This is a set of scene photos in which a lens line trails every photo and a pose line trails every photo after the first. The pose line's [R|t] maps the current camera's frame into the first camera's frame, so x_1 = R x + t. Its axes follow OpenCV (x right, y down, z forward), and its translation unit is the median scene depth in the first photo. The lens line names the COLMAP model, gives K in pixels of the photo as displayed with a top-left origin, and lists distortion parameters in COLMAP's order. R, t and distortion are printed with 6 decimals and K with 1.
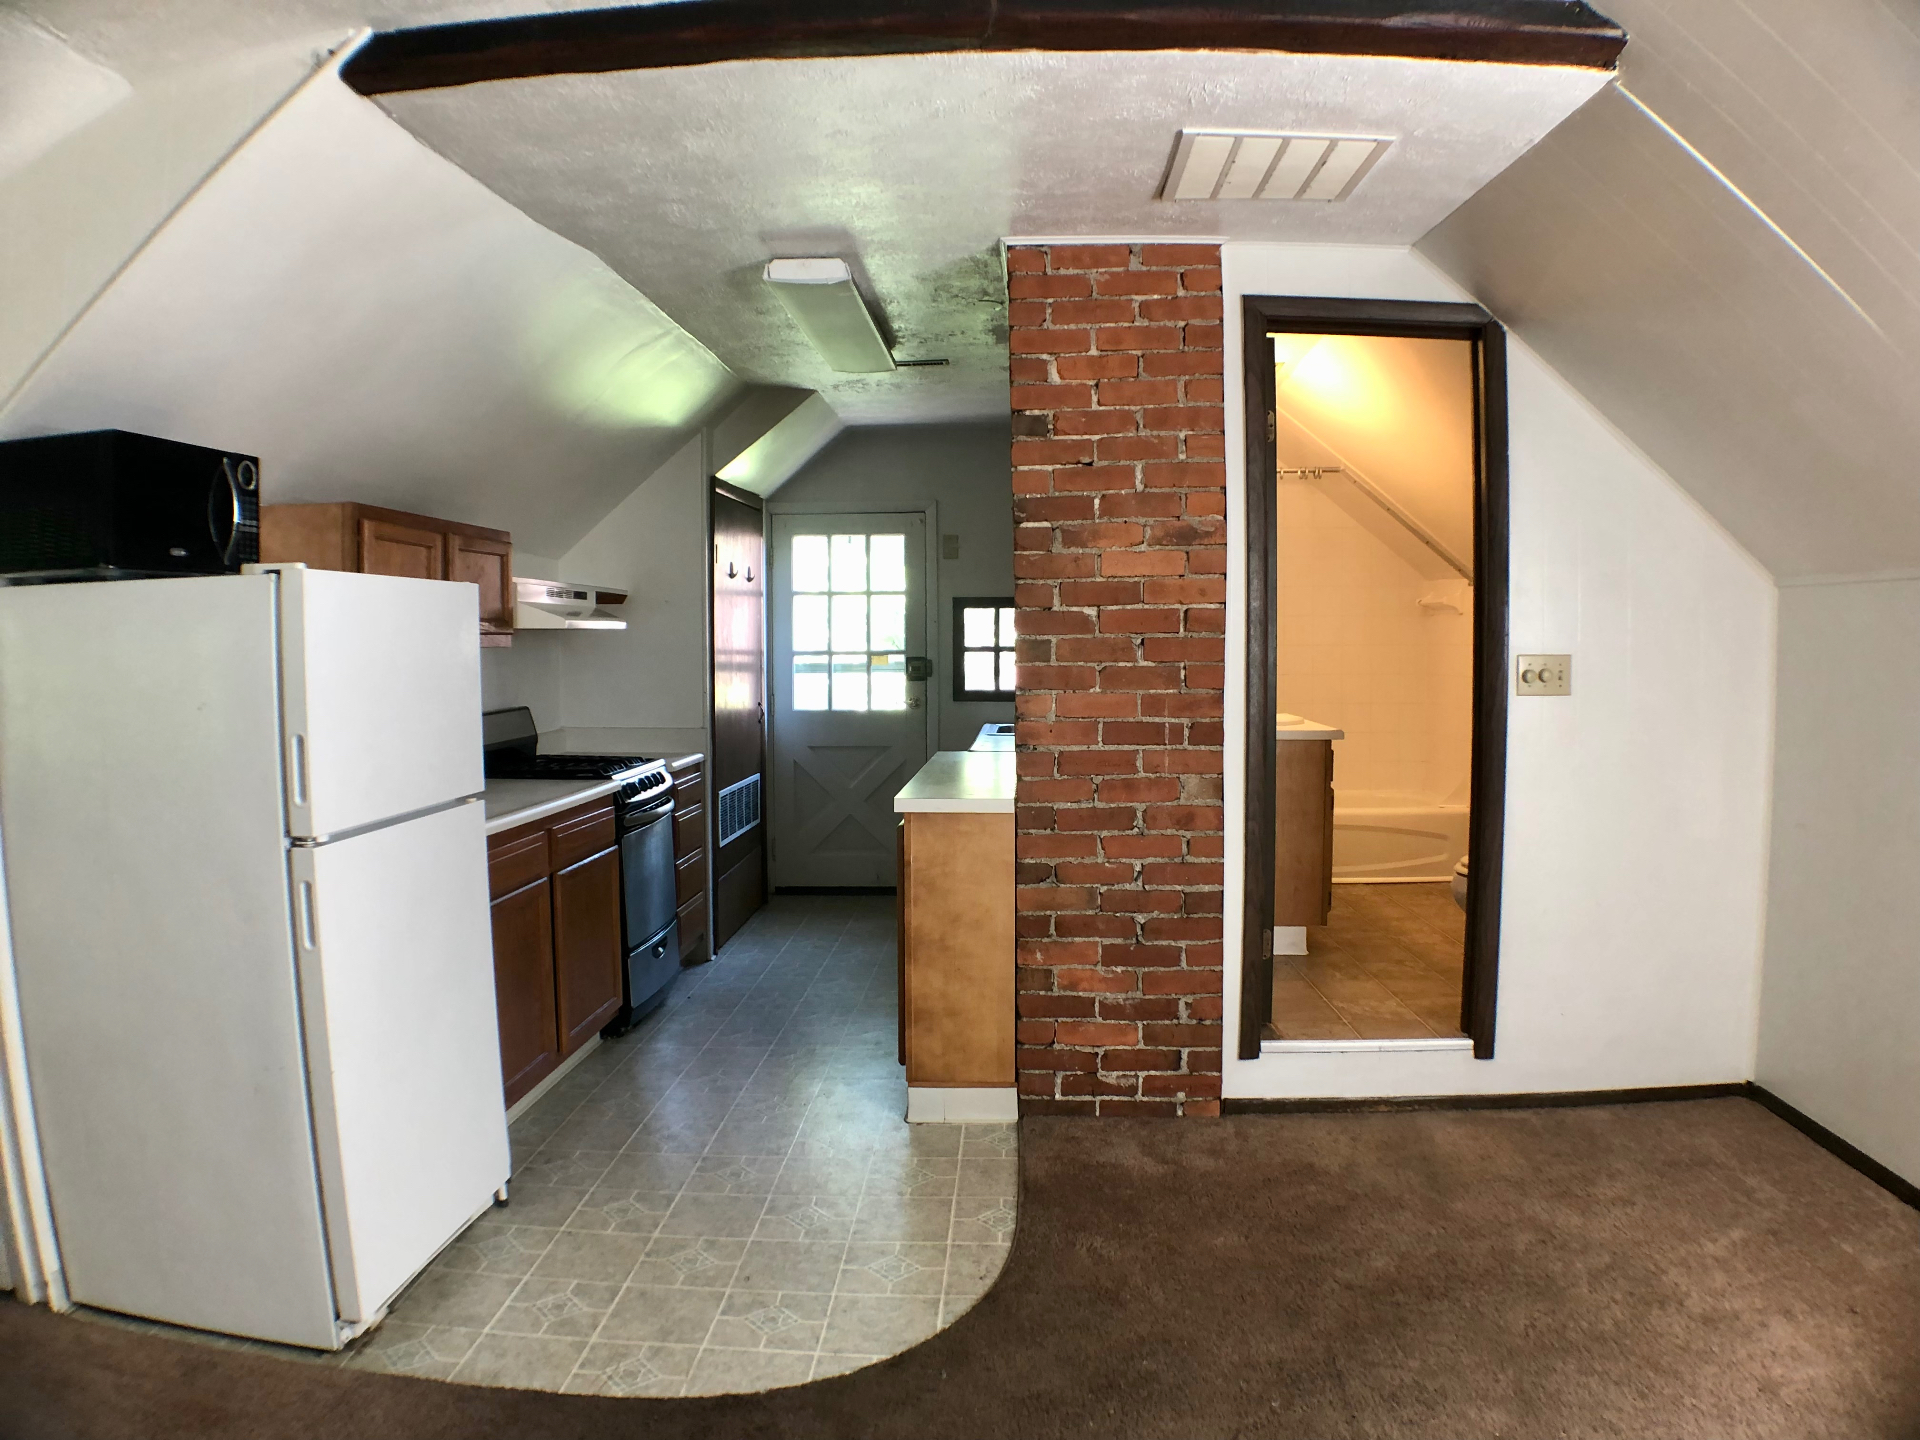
lens RADIAL K [[1298.0, 0, 960.0], [0, 1298.0, 720.0], [0, 0, 1]] dist [-0.066166, -0.168231]
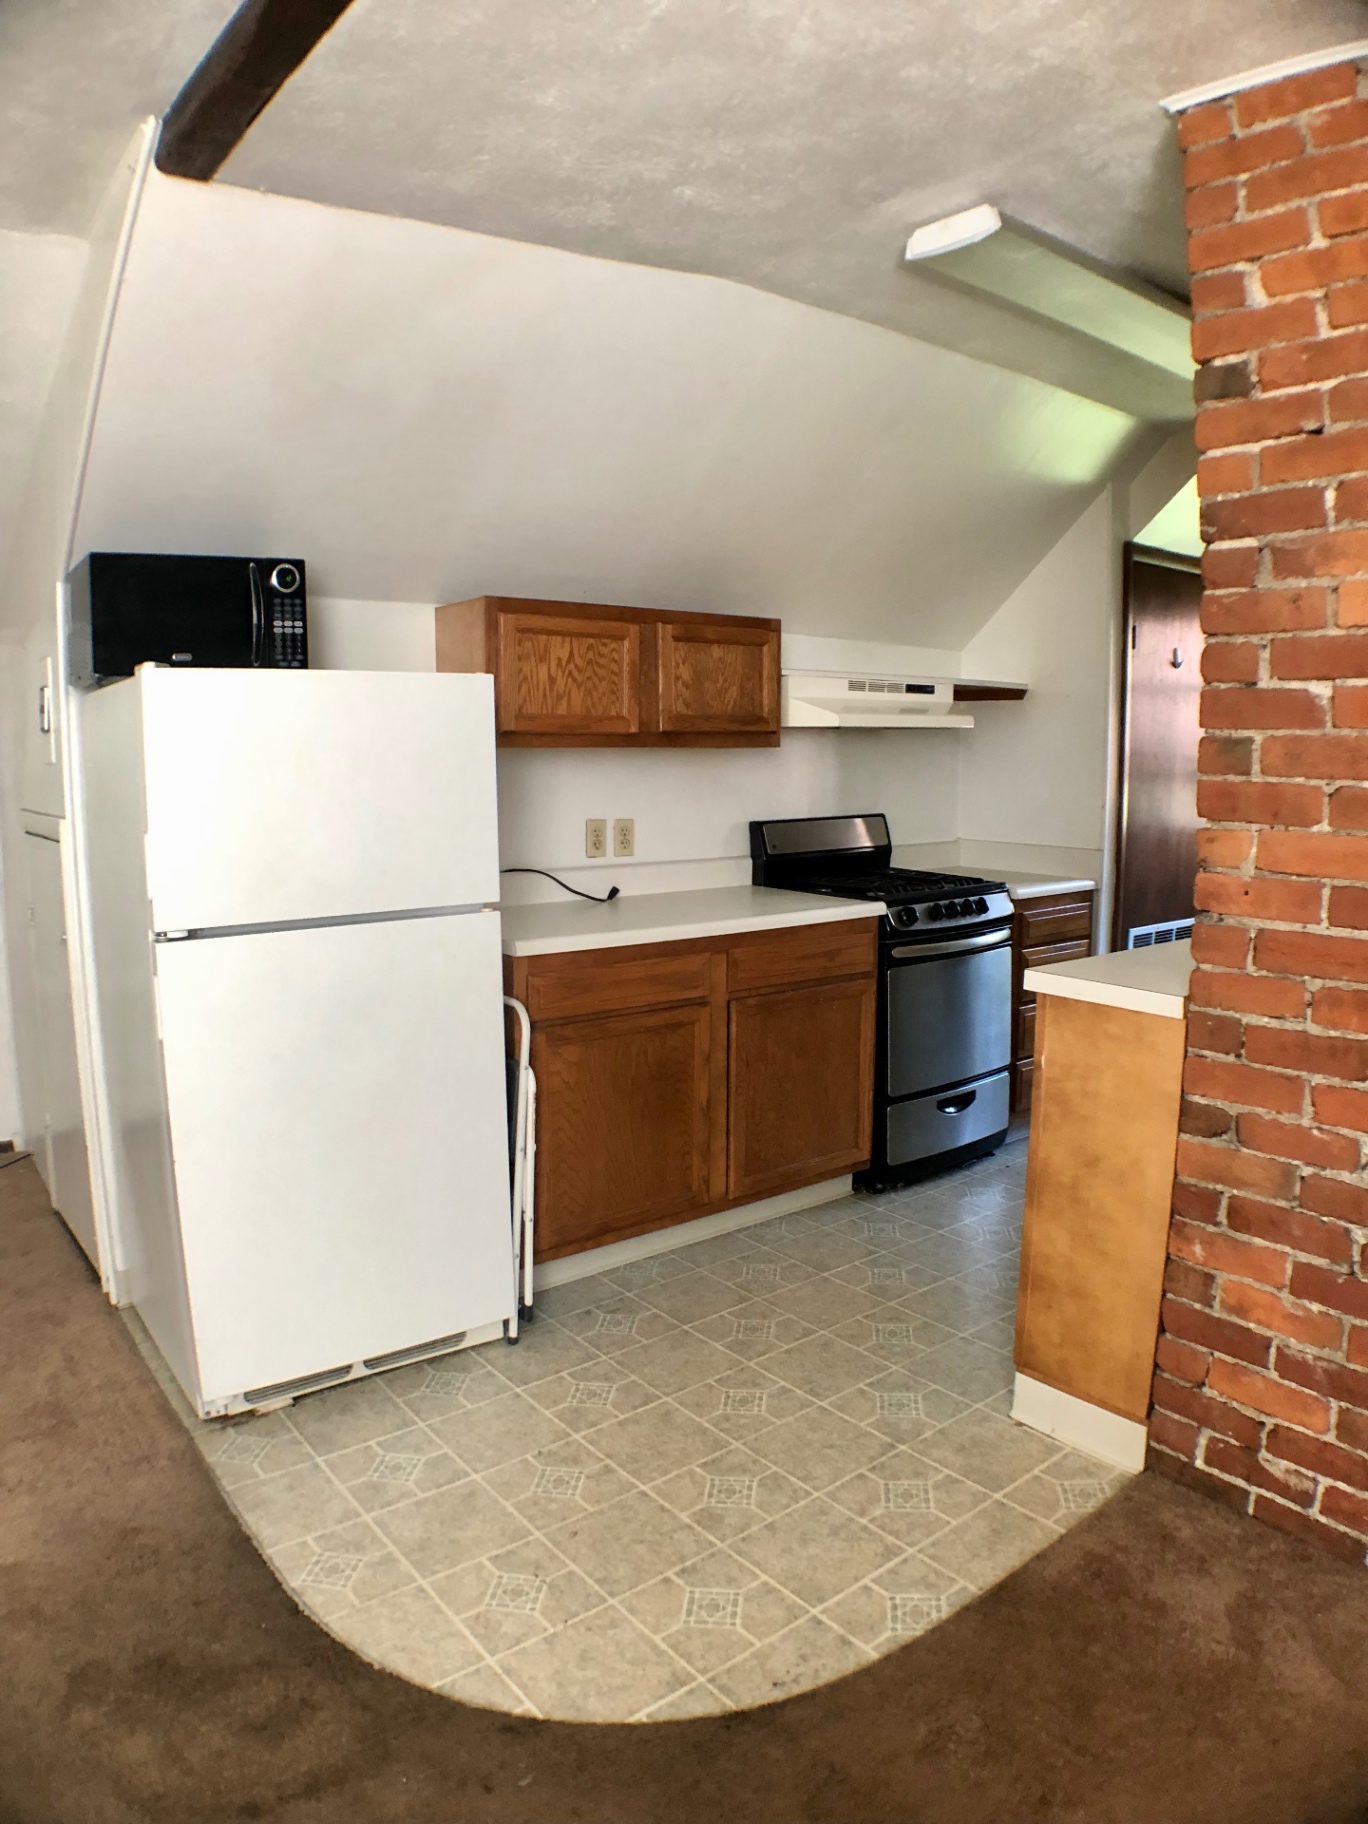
lens RADIAL K [[1211.2, 0, 676.7], [0, 1211.2, 935.0], [0, 0, 1]] dist [-0.172028, 0.019538]
pose [[0.645851, 0.115131, -0.754733, 0.302582], [-0.044411, 0.992556, 0.113406, -0.020741], [0.762171, -0.039725, 0.646156, 0.454143]]
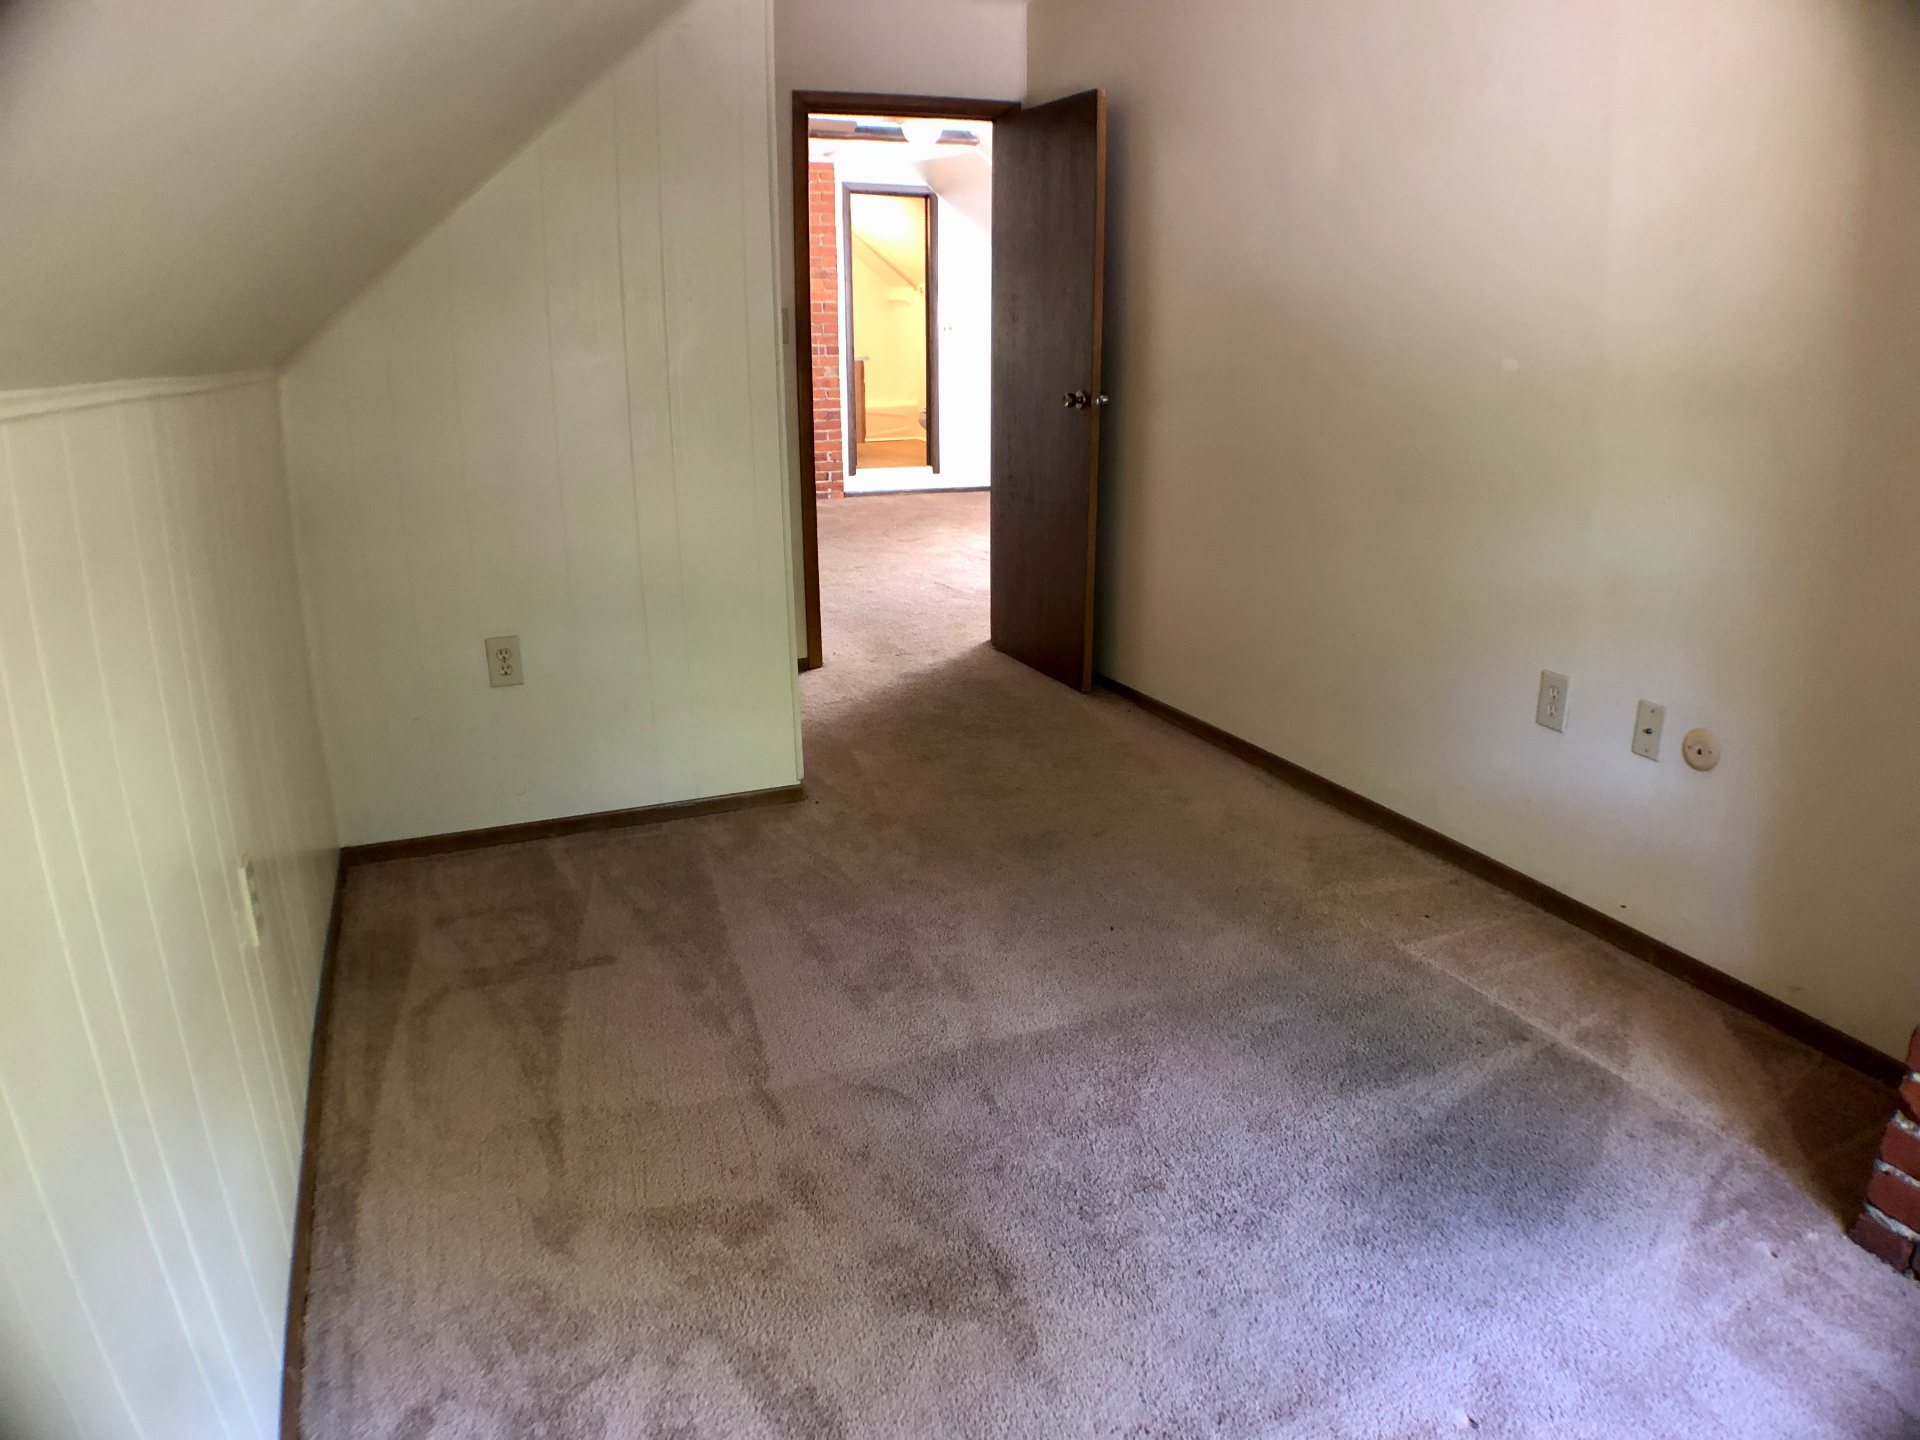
lens RADIAL K [[1275.0, 0, 960.0], [0, 1275.0, 720.0], [0, 0, 1]] dist [-0.172028, 0.019538]
pose [[0.911807, -0.120479, 0.392547, -0.700945], [0.024826, 0.970413, 0.240170, 0.140276], [-0.409868, -0.209243, 0.887821, -1.614439]]
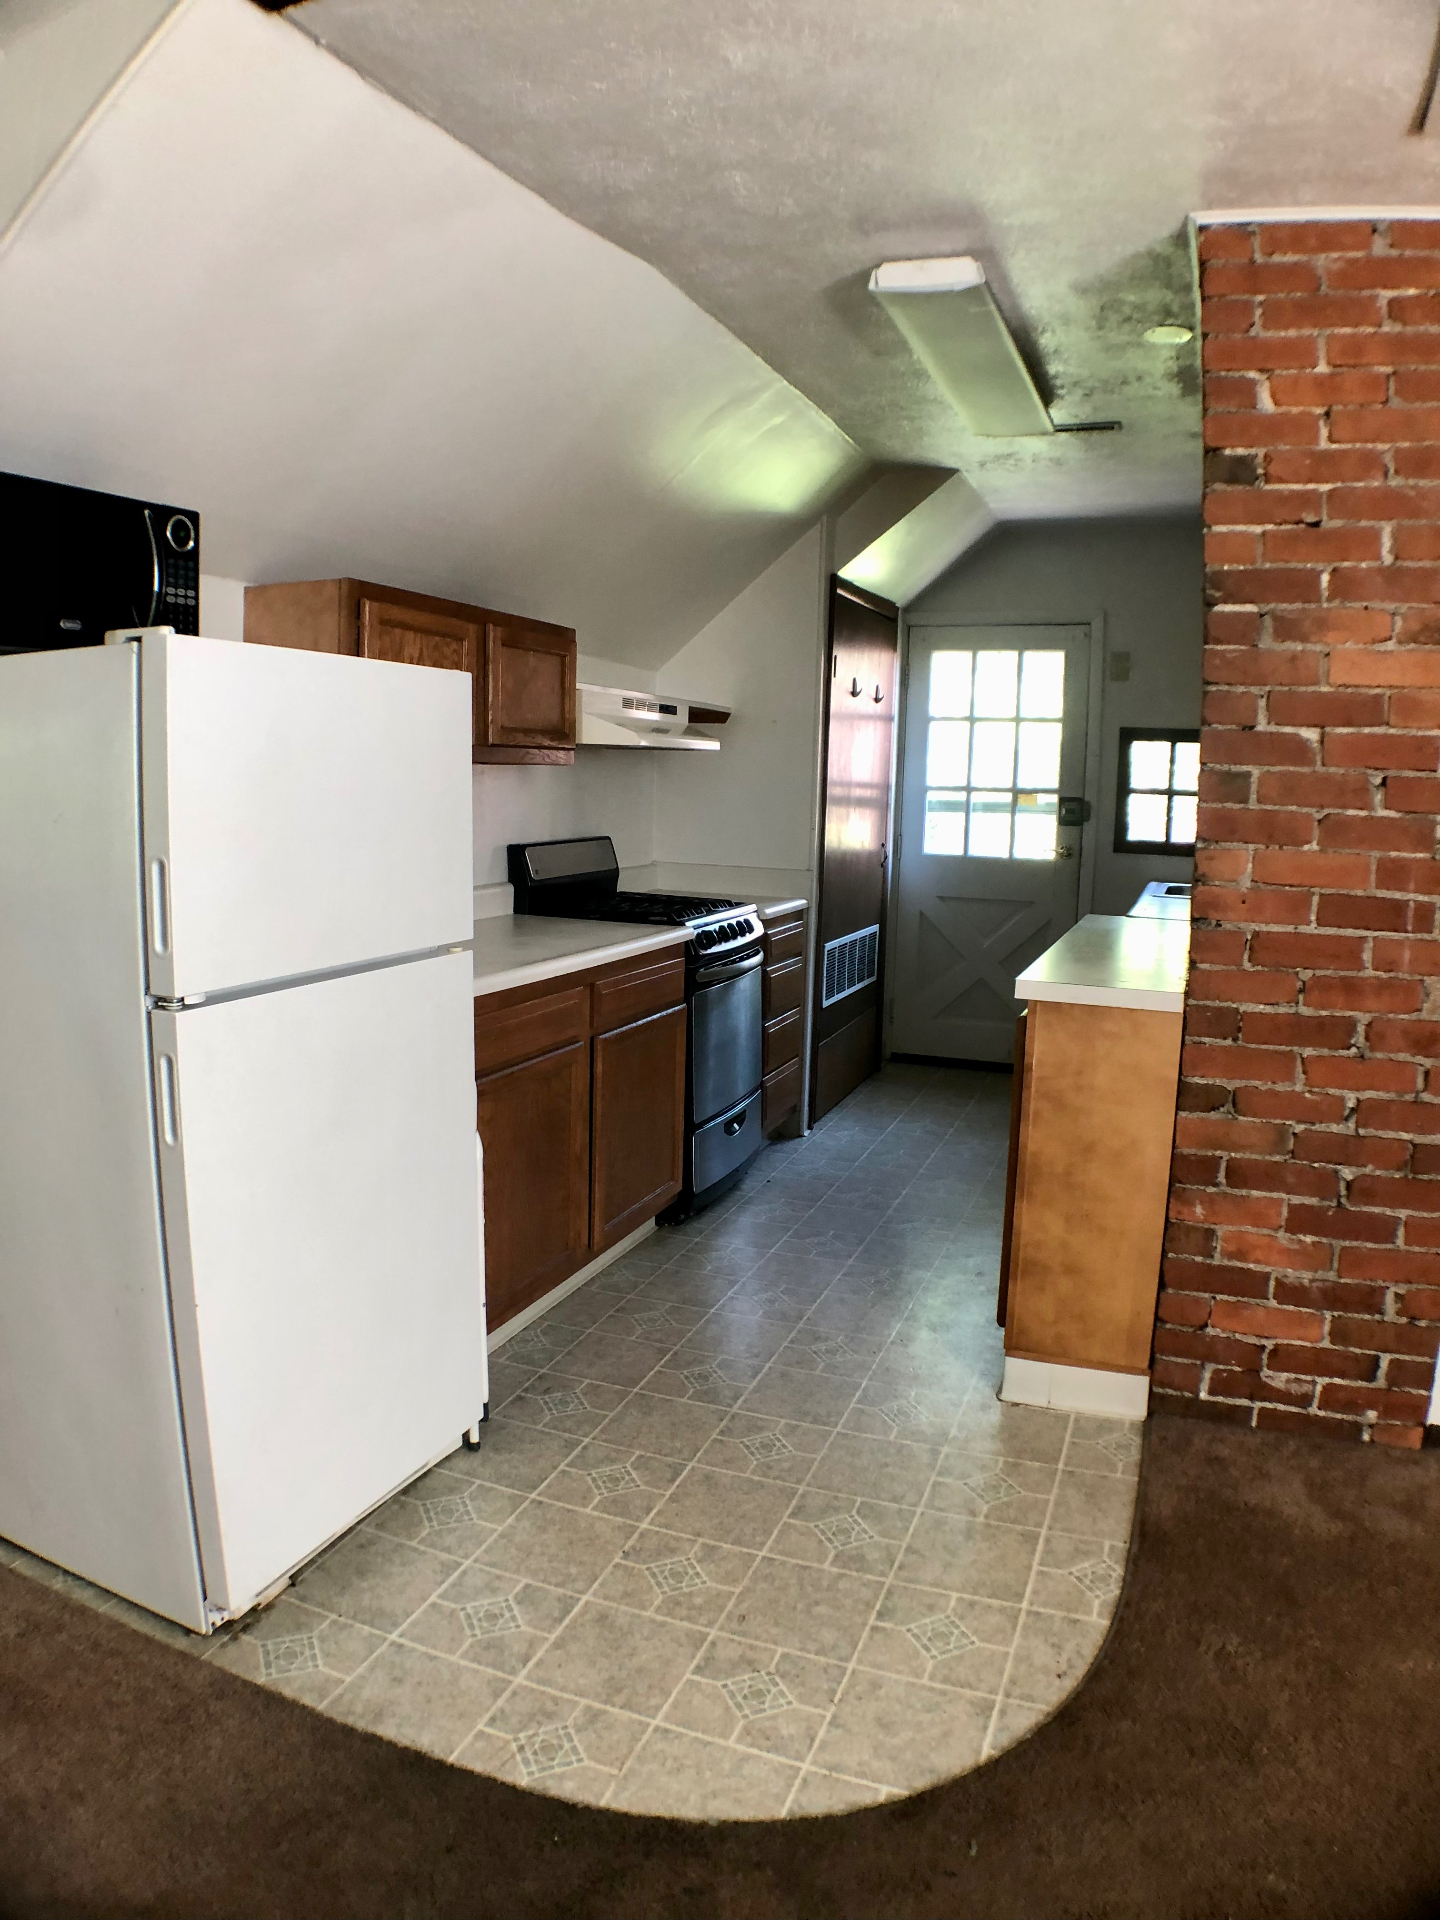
lens RADIAL K [[1274.0, 0, 686.0], [0, 1274.0, 954.0], [0, 0, 1]] dist [-0.175664, 0.020622]
pose [[0.942243, 0.069088, -0.327726, 0.005554], [-0.044843, 0.995707, 0.080977, -0.003596], [0.331913, -0.061604, 0.941296, 0.265410]]
